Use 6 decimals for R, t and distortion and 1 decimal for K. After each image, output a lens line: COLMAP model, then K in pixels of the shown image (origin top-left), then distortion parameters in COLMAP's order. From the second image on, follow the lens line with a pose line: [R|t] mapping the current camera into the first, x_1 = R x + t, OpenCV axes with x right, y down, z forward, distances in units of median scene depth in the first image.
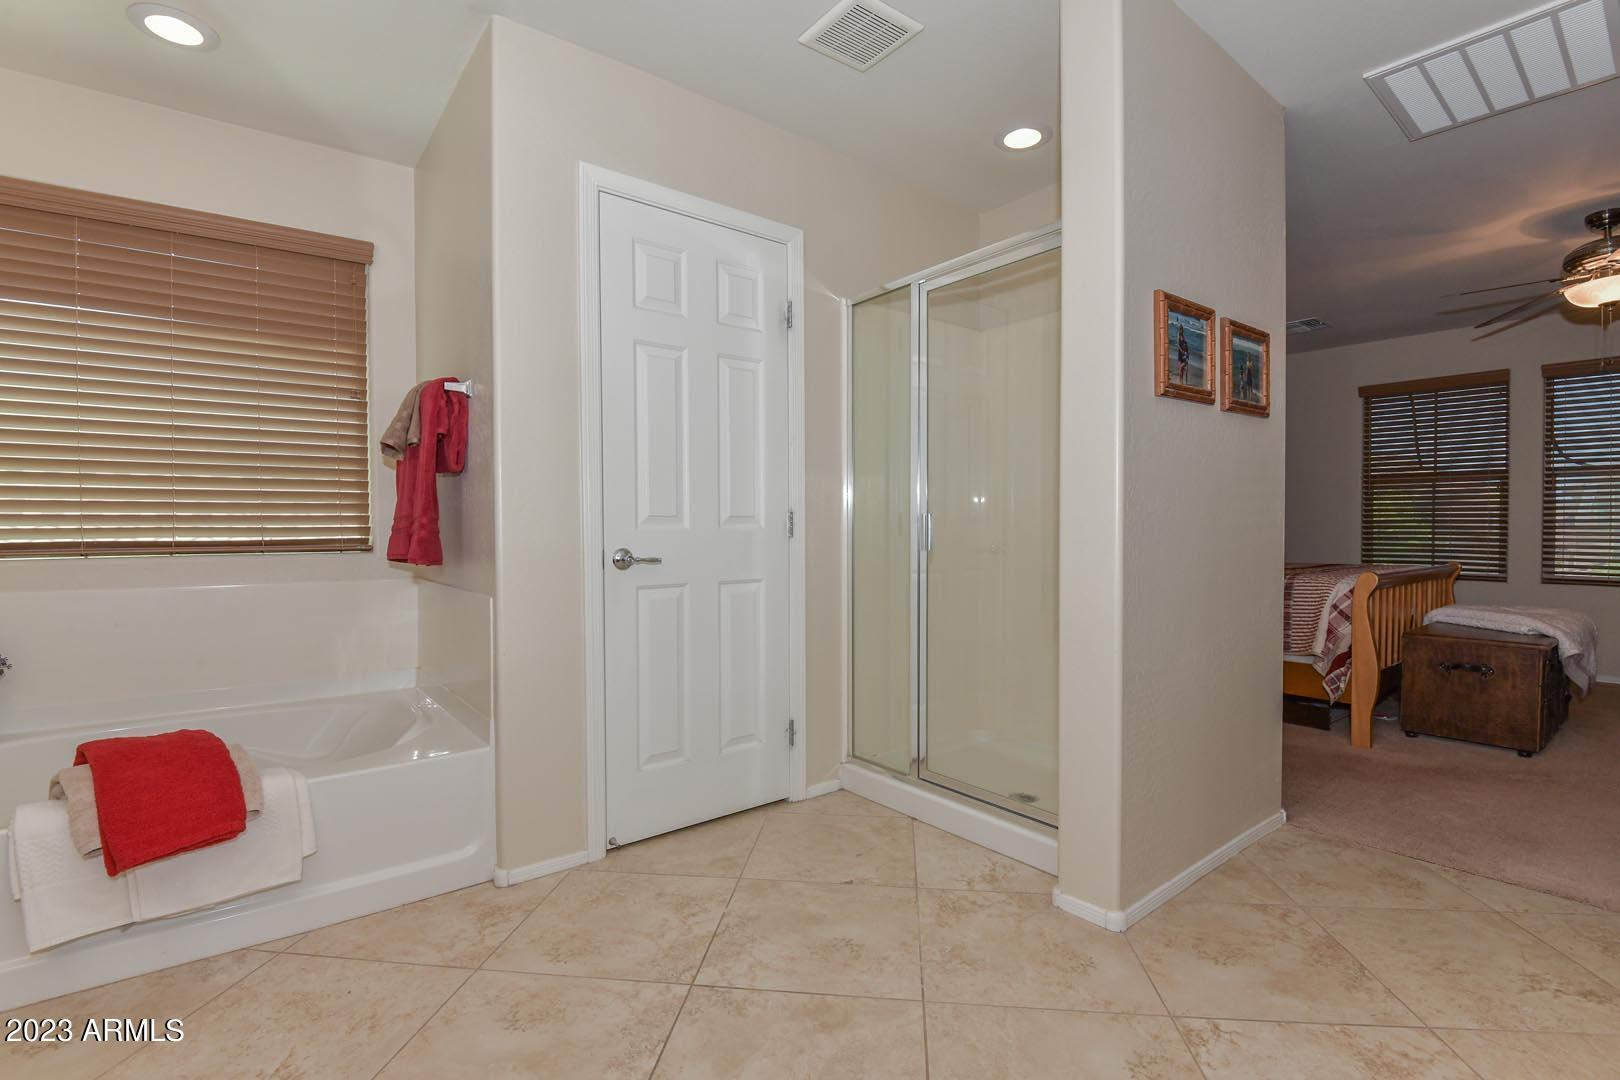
lens RADIAL K [[737.8, 0, 808.3], [0, 737.8, 545.8], [0, 0, 1]] dist [-0.000337, -0.016319]
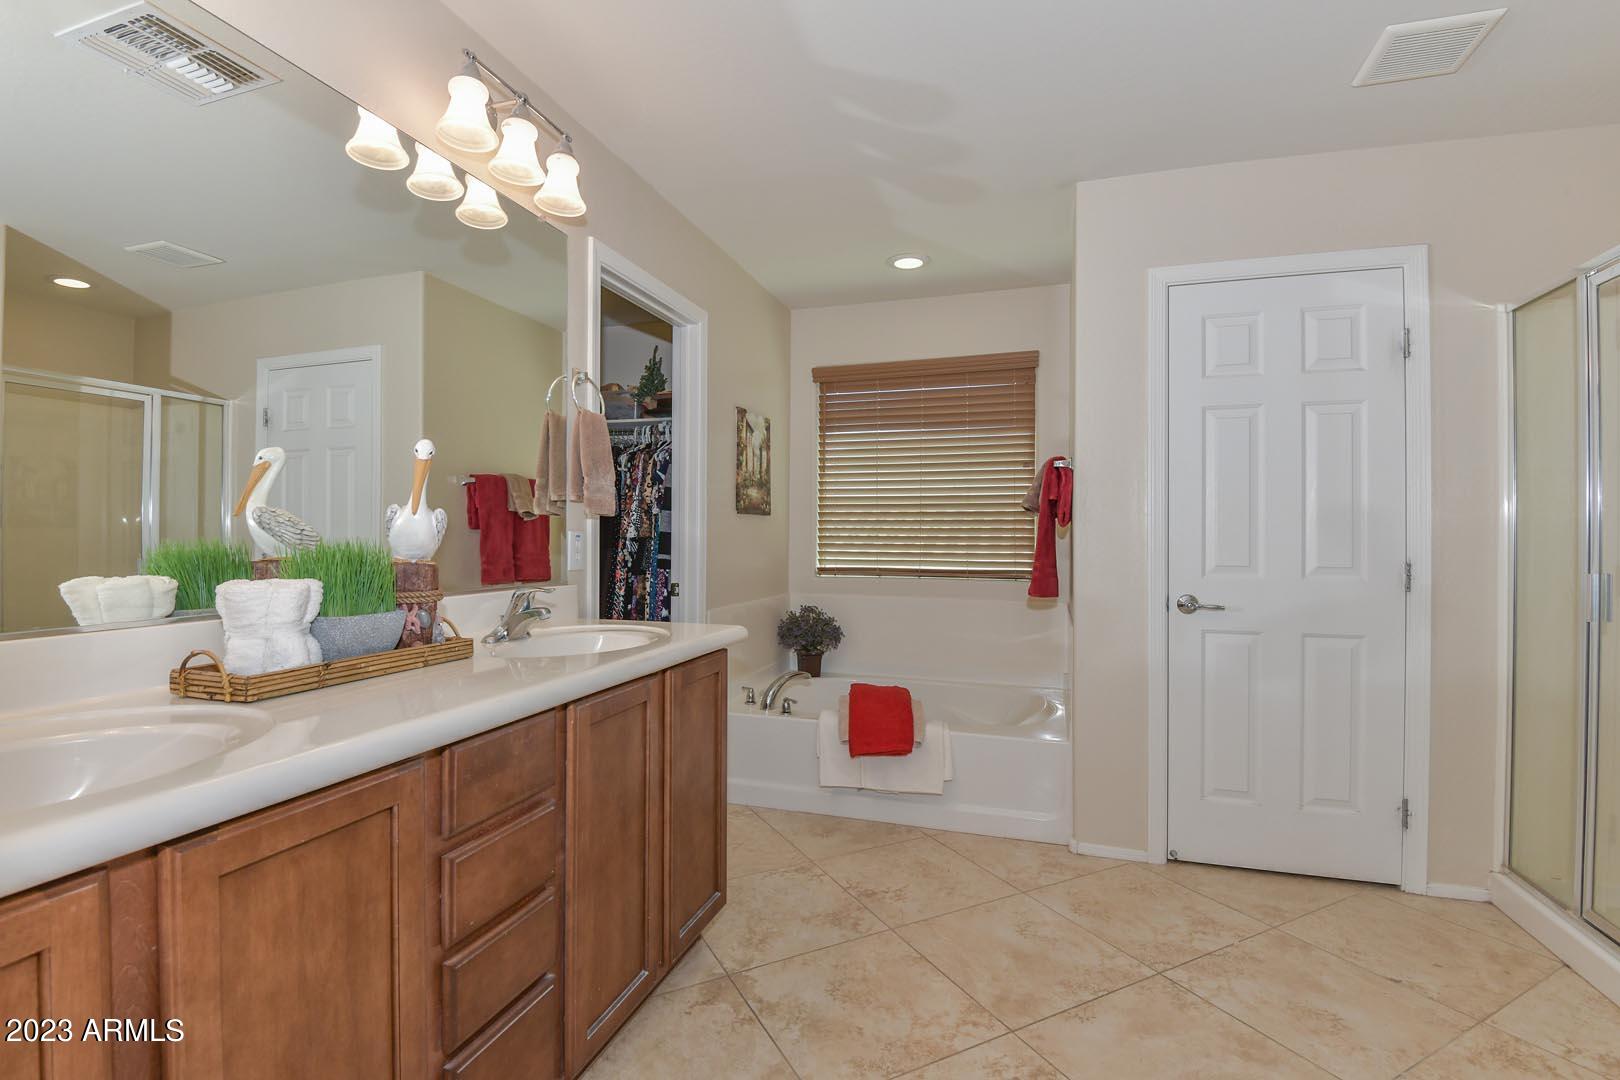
lens RADIAL K [[741.6, 0, 807.9], [0, 741.6, 540.6], [0, 0, 1]] dist [0.002347, -0.015869]
pose [[0.554087, 0.008968, -0.832410, 0.377574], [-0.028732, 0.999552, -0.008357, -0.054218], [0.831963, 0.028548, 0.554097, -0.110547]]
